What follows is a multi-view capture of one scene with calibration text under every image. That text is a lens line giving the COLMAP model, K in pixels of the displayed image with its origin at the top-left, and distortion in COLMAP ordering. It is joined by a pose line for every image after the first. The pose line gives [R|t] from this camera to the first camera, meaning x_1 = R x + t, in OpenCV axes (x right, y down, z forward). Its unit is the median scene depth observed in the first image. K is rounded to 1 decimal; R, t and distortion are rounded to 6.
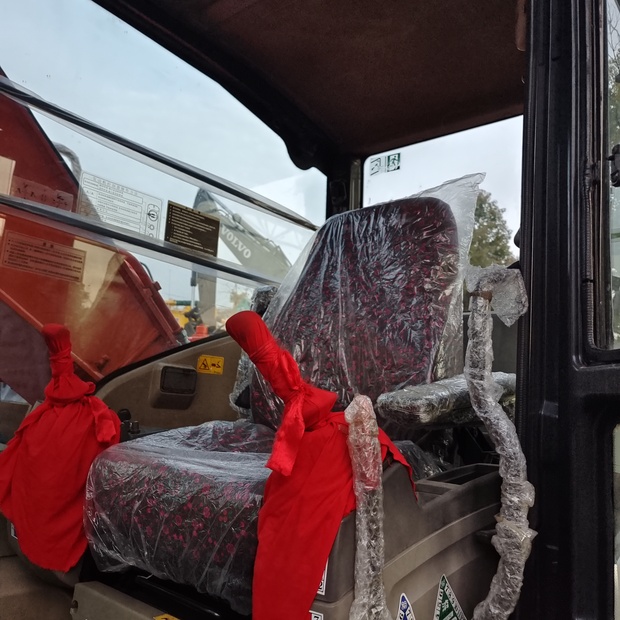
lens RADIAL K [[554.6, 0, 310.0], [0, 554.6, 310.0], [0, 0, 1]] dist [0.040266, 0.000061]
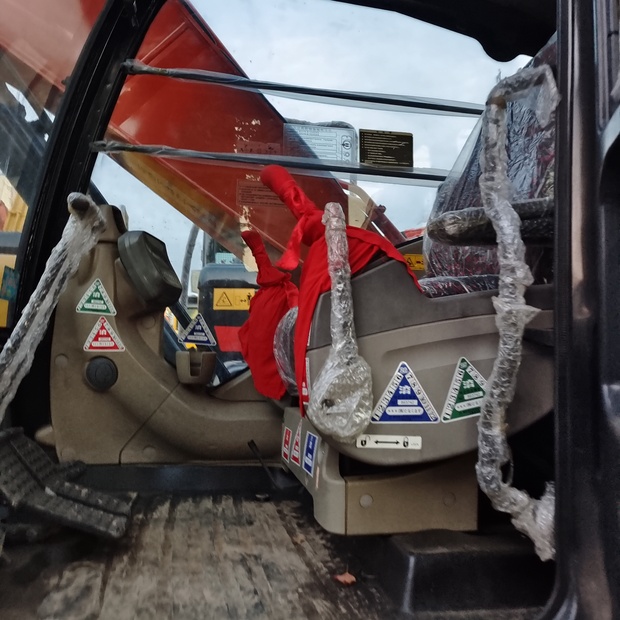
lens RADIAL K [[546.5, 0, 310.3], [0, 546.5, 299.1], [0, 0, 1]] dist [0.014422, -0.010625]
pose [[0.793451, -0.116429, -0.597395, 0.321585], [0.142994, 0.989719, -0.002968, 0.152518], [0.591598, -0.083069, 0.801942, -0.025912]]
